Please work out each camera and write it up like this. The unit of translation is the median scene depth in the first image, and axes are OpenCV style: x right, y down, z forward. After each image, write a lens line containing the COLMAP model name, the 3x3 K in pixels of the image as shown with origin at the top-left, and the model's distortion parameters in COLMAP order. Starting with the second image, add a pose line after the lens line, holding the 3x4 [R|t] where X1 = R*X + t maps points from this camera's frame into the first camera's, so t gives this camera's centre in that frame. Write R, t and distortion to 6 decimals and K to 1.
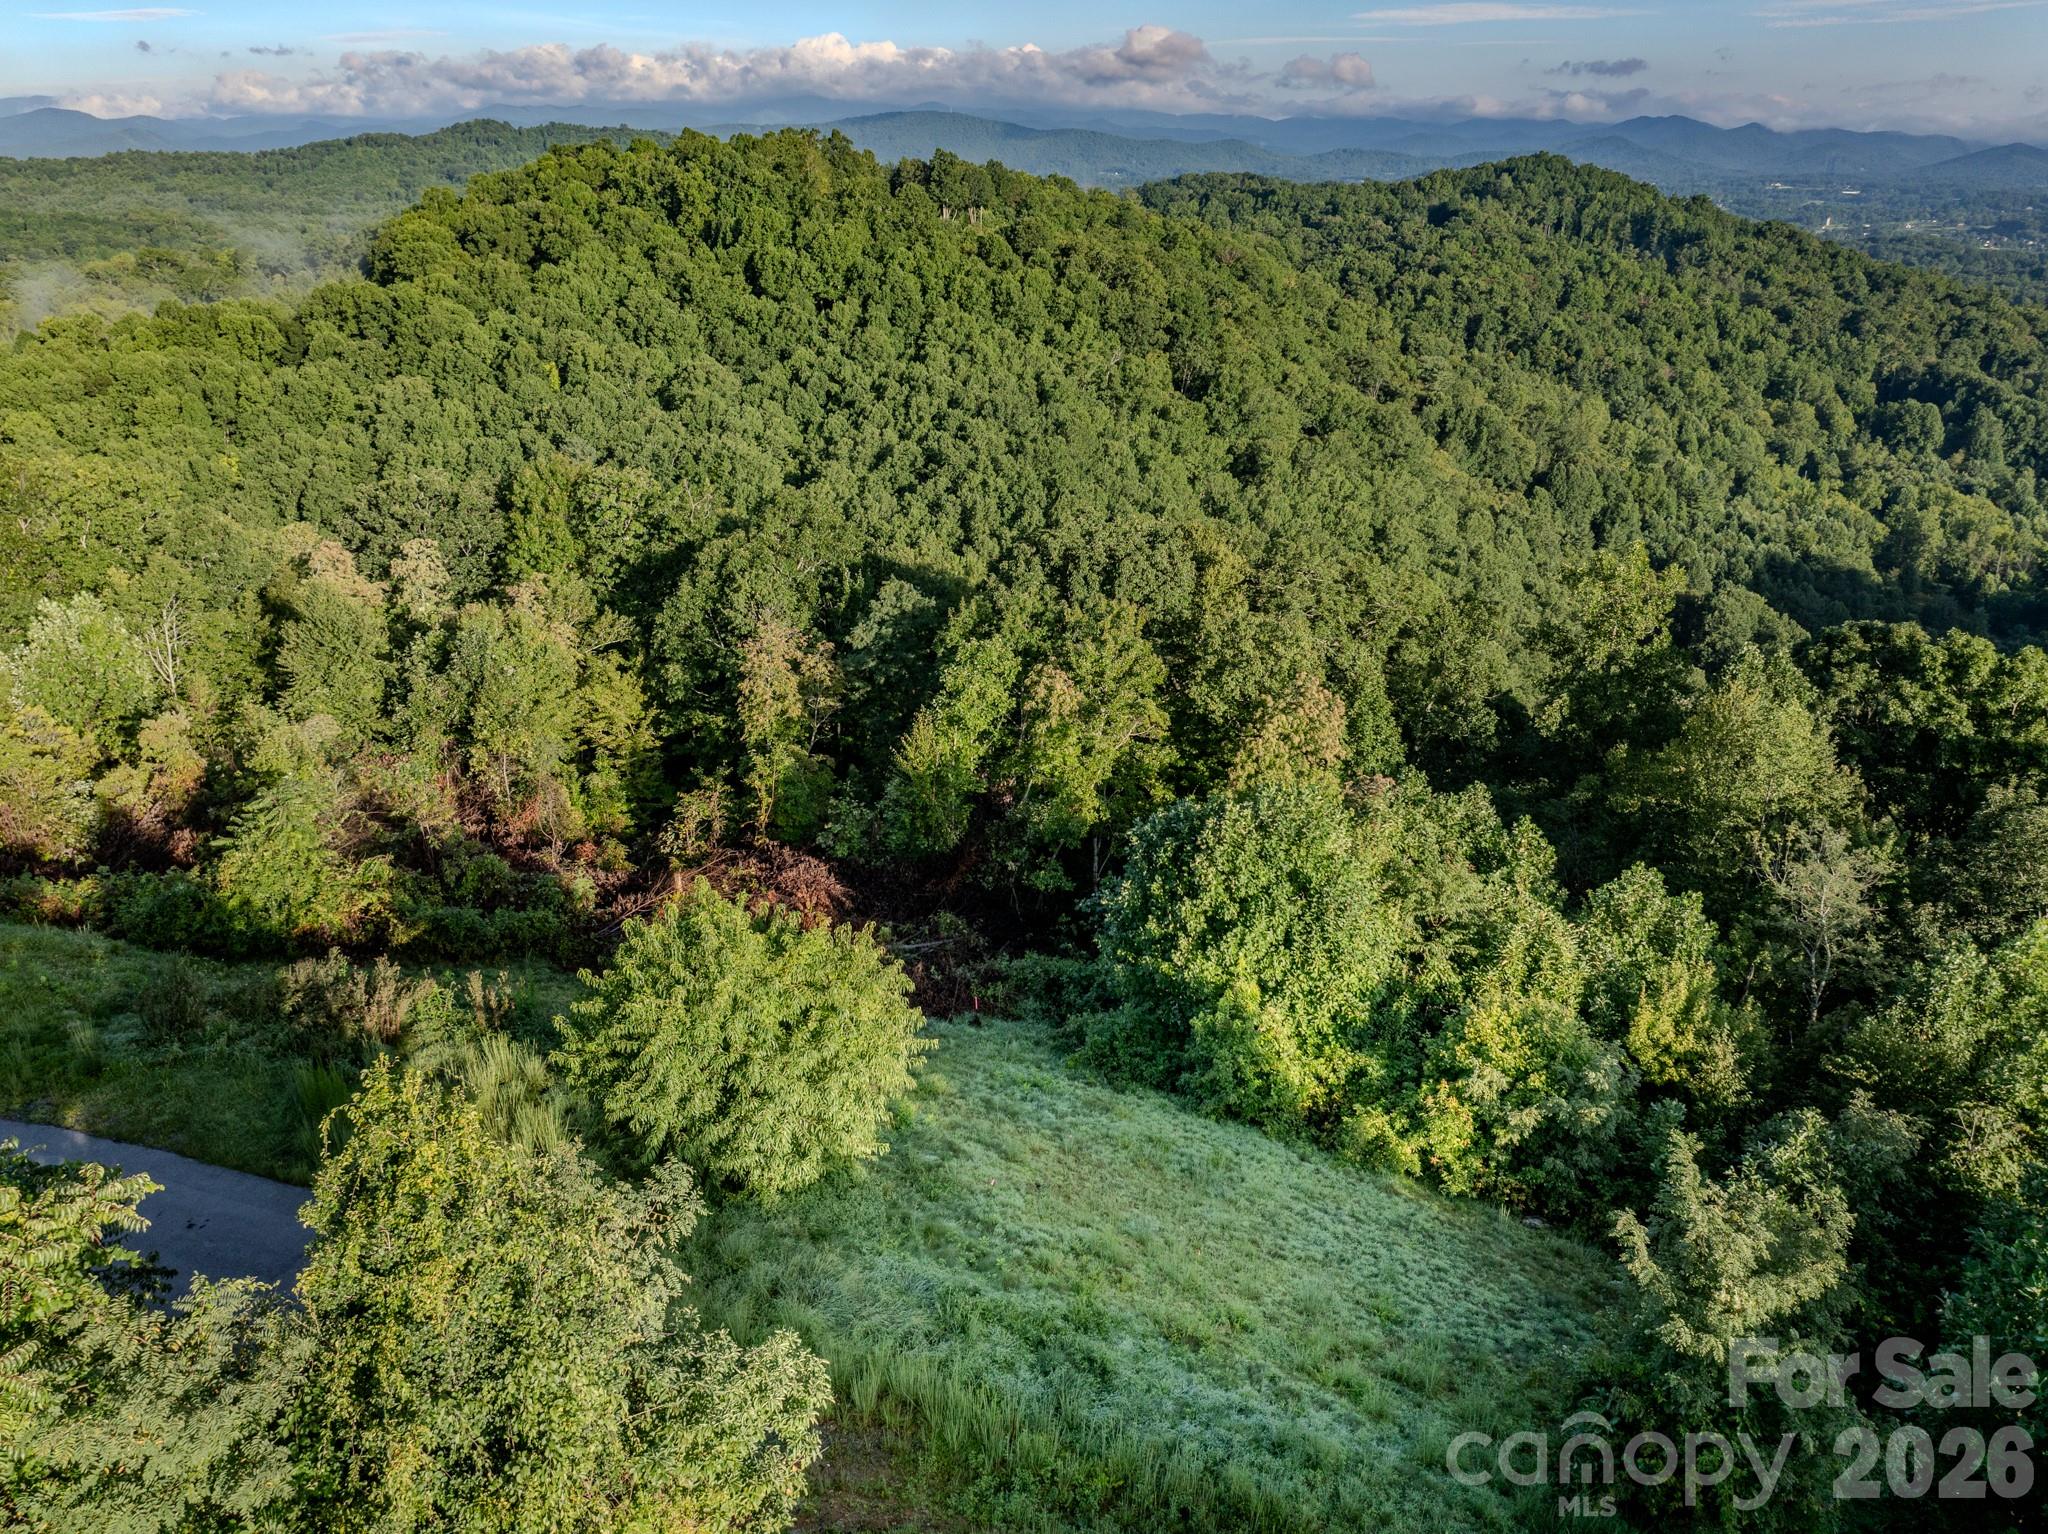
lens RADIAL K [[1444.4, 0, 1033.1], [0, 1444.4, 770.9], [0, 0, 1]] dist [-0.044043, -0.009262]
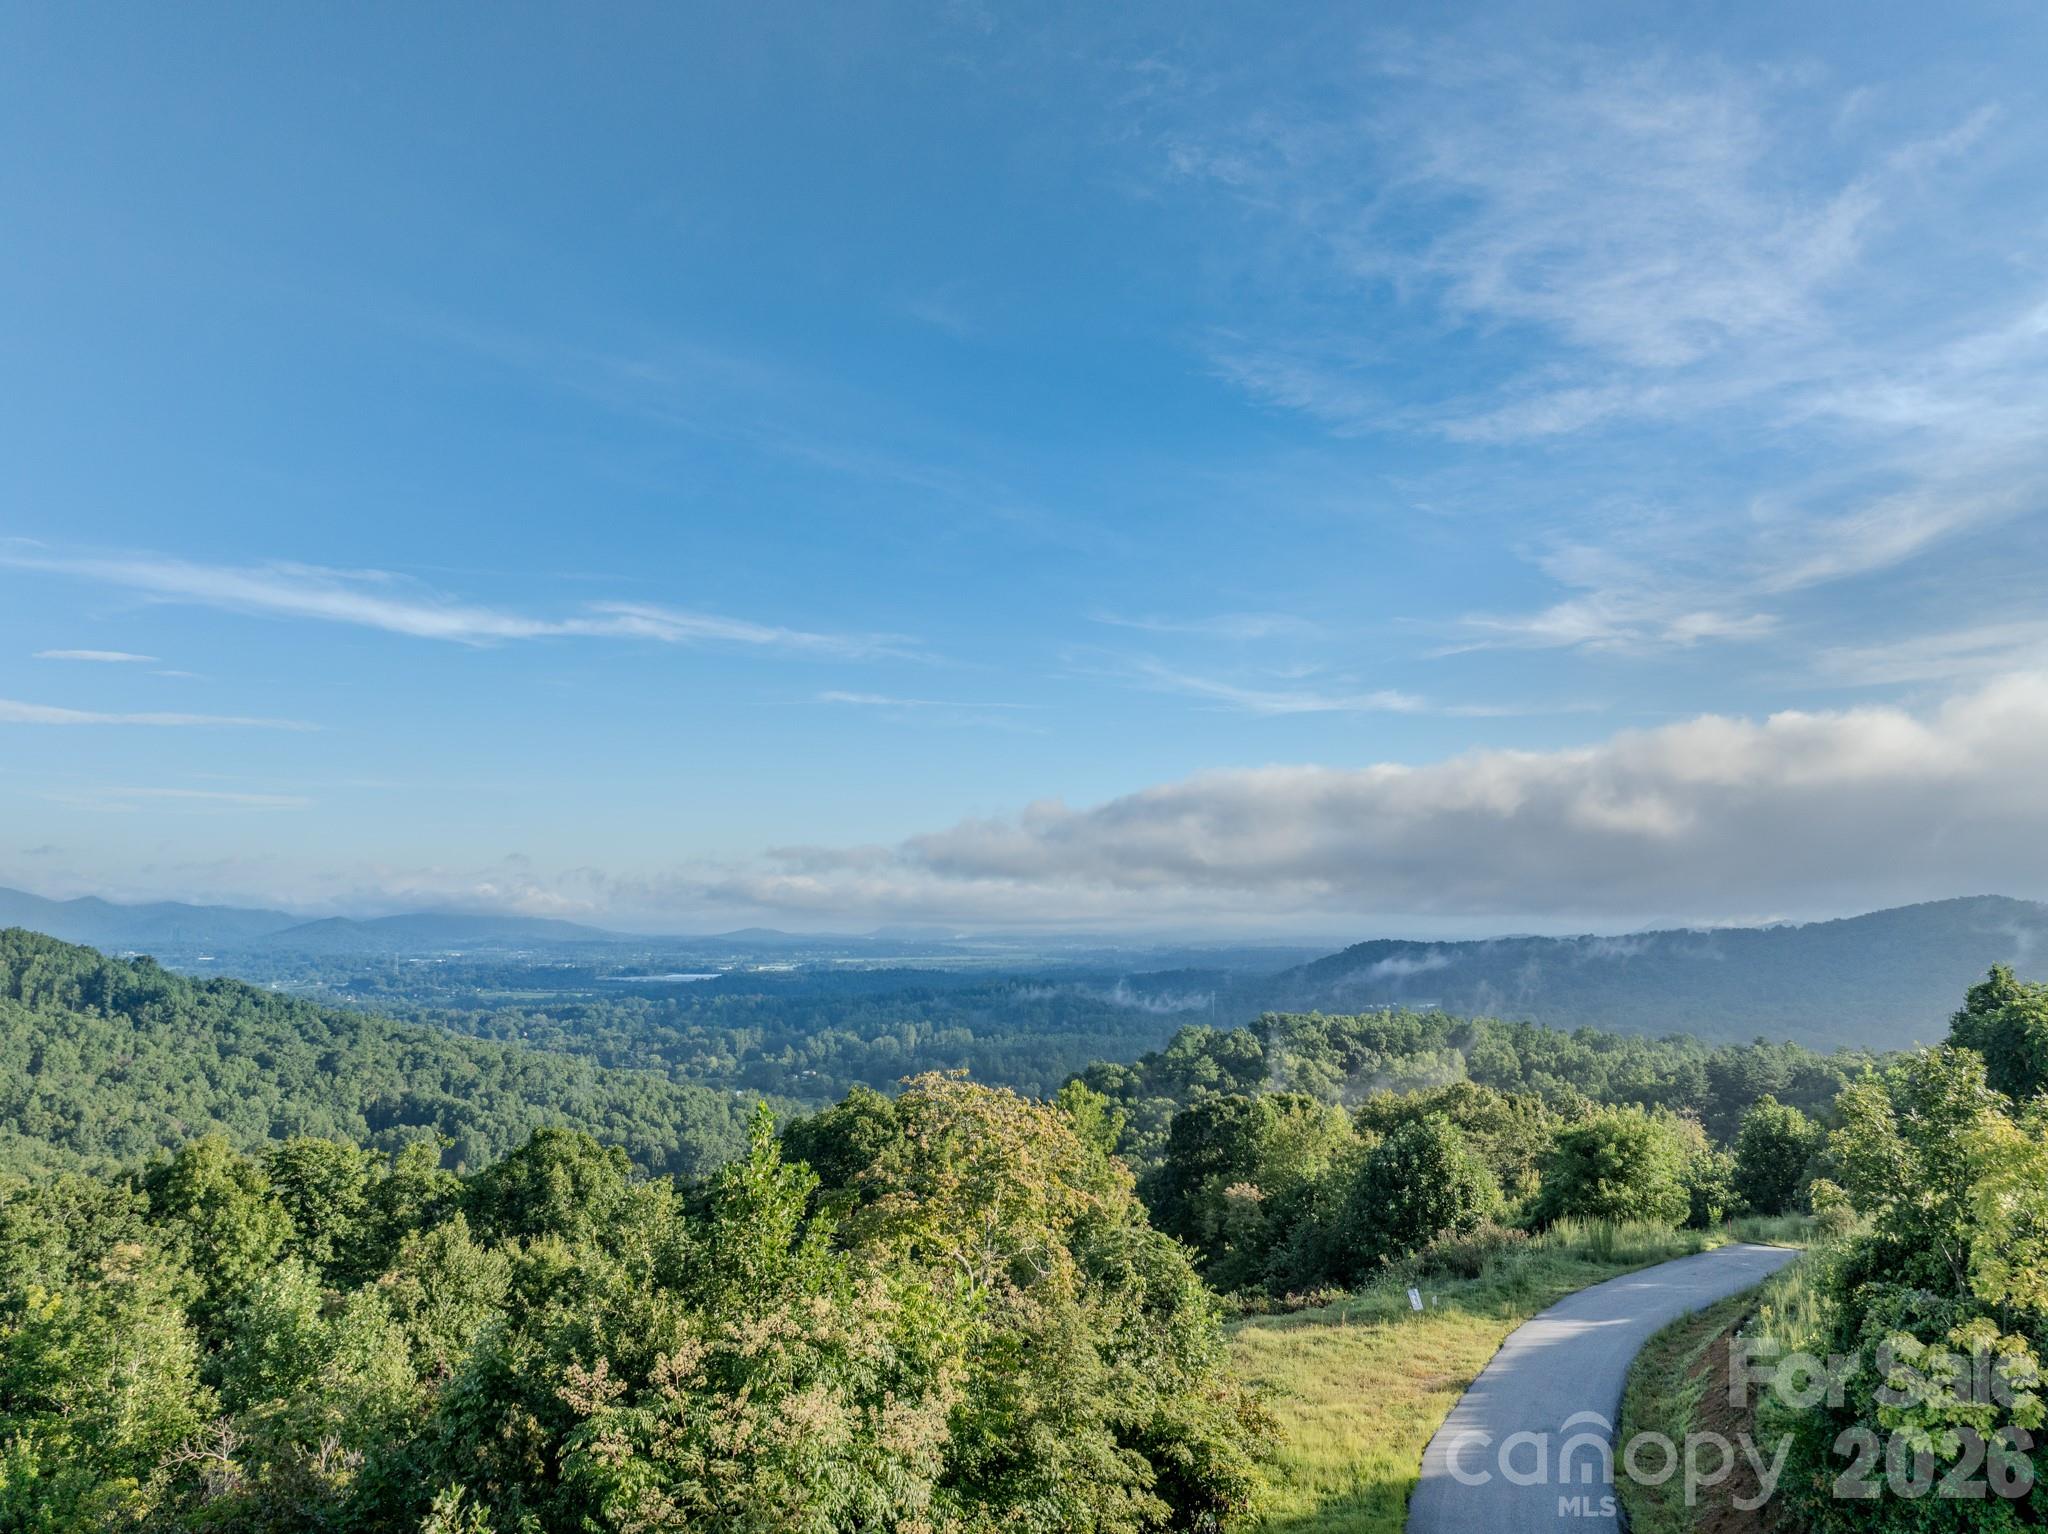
lens RADIAL K [[1440.2, 0, 1032.7], [0, 1440.2, 767.7], [0, 0, 1]] dist [-0.026992, -0.008763]
pose [[0.517207, 0.098497, 0.850174, -0.549065], [0.339672, 0.888149, -0.309537, 0.006457], [-0.785570, 0.448875, 0.425900, 0.126135]]
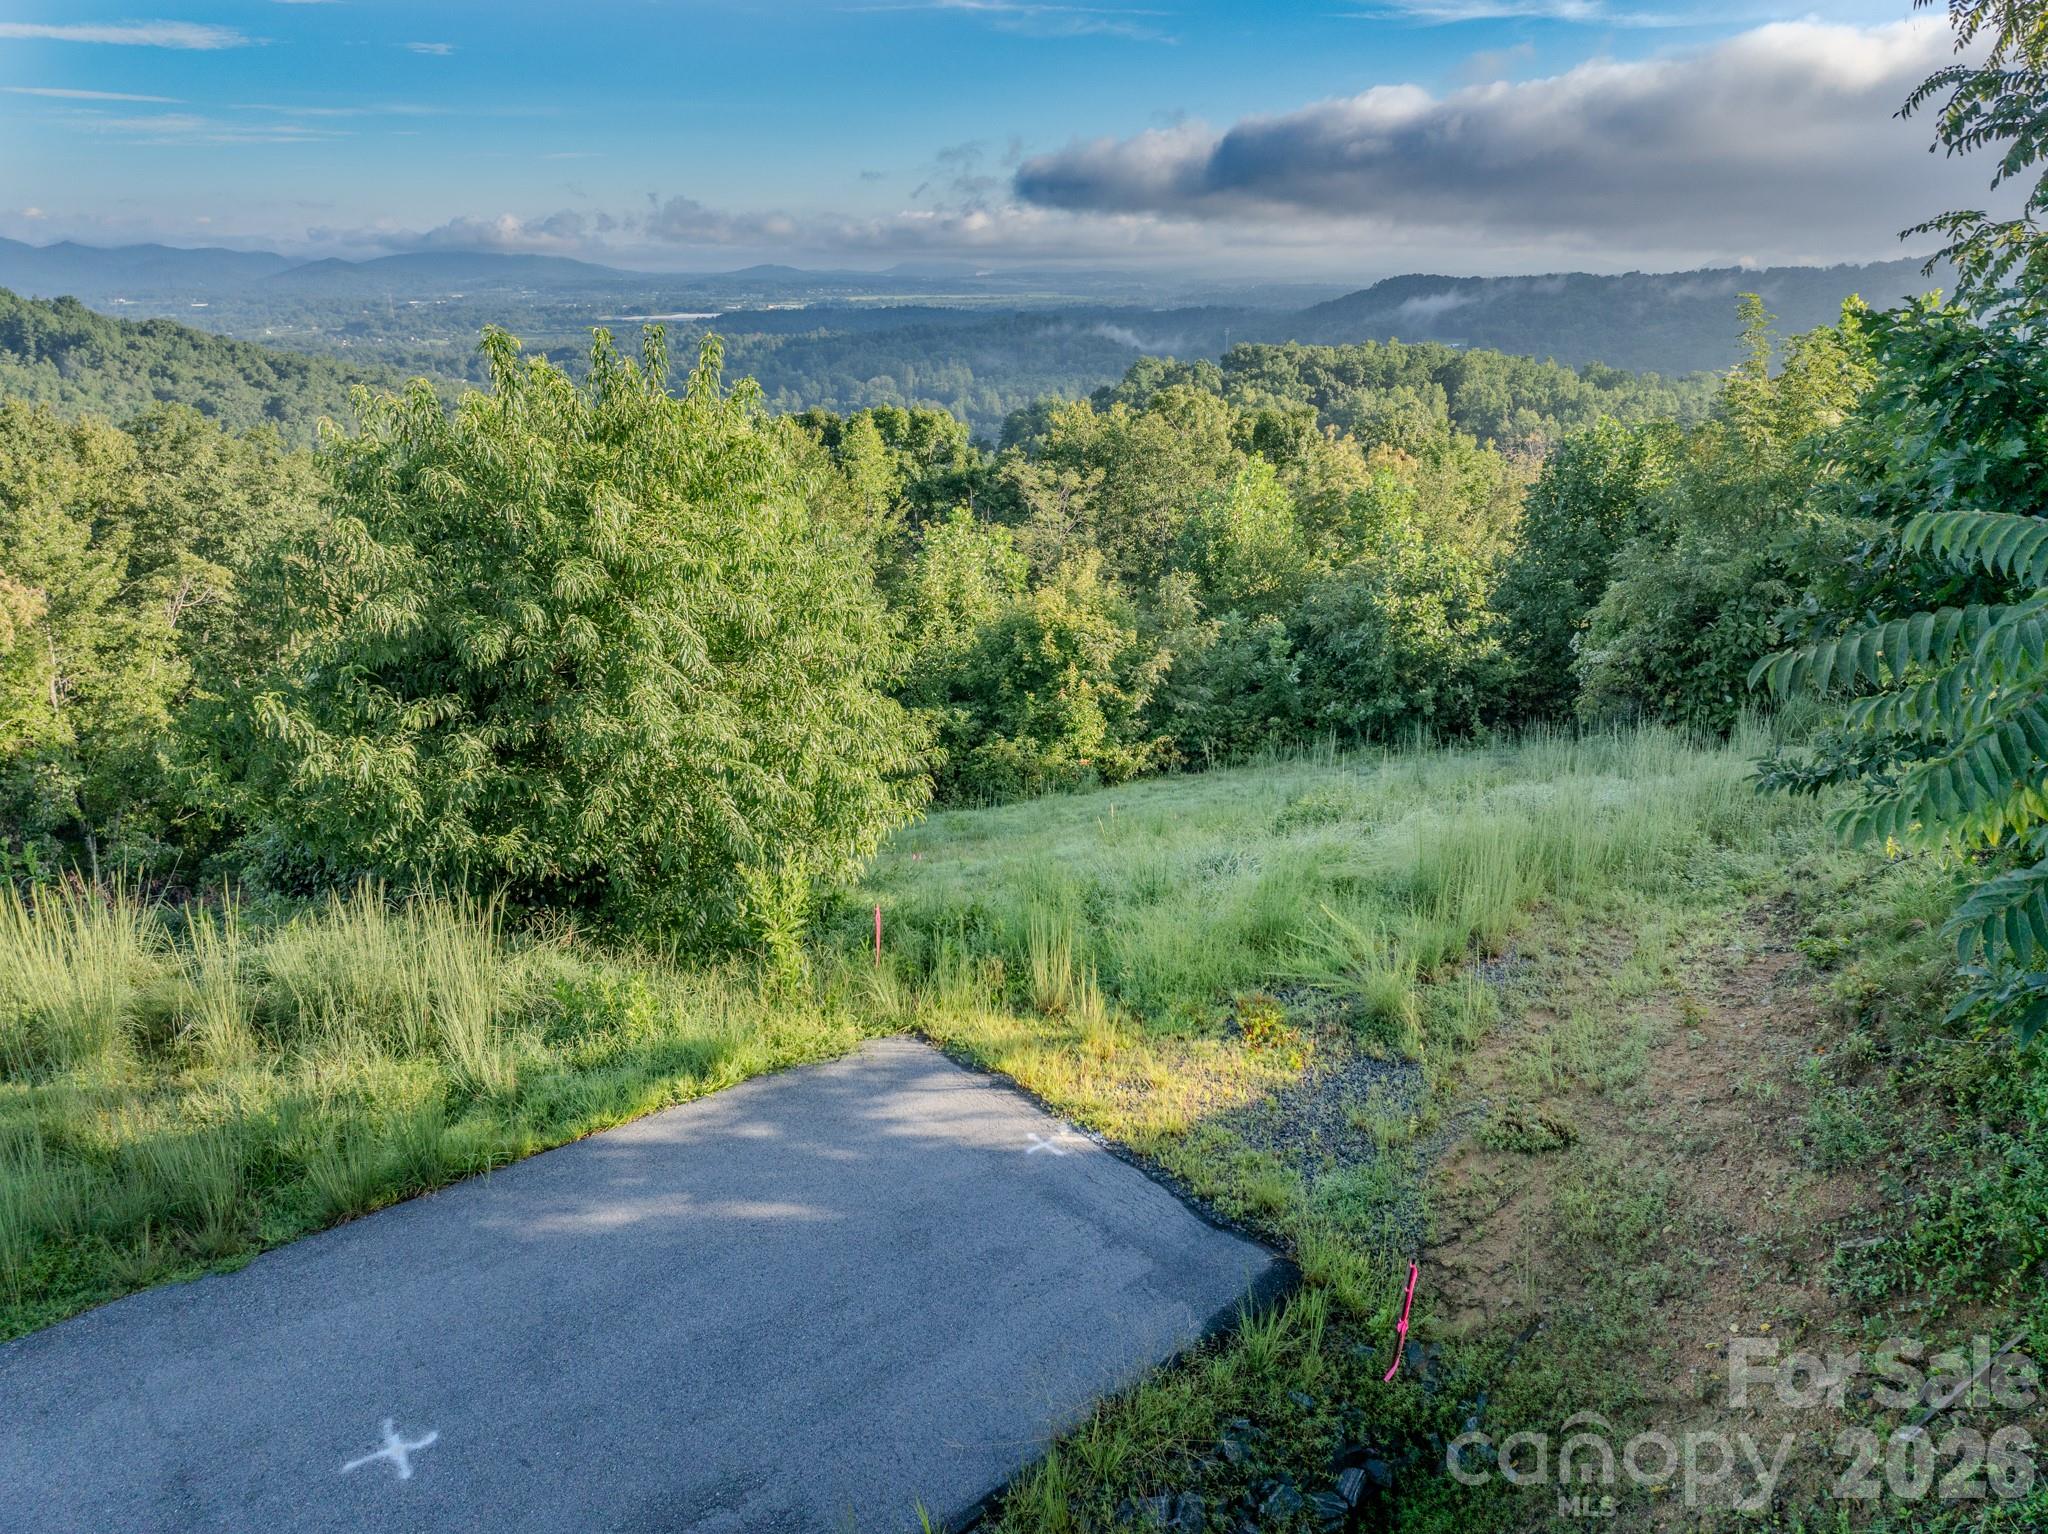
lens RADIAL K [[1437.2, 0, 1032.6], [0, 1437.2, 754.3], [0, 0, 1]] dist [-0.045263, 0.013185]
pose [[0.532834, -0.272318, 0.801206, -0.123875], [0.337767, 0.936555, 0.093693, 0.050989], [-0.775888, 0.220698, 0.591008, 0.142067]]
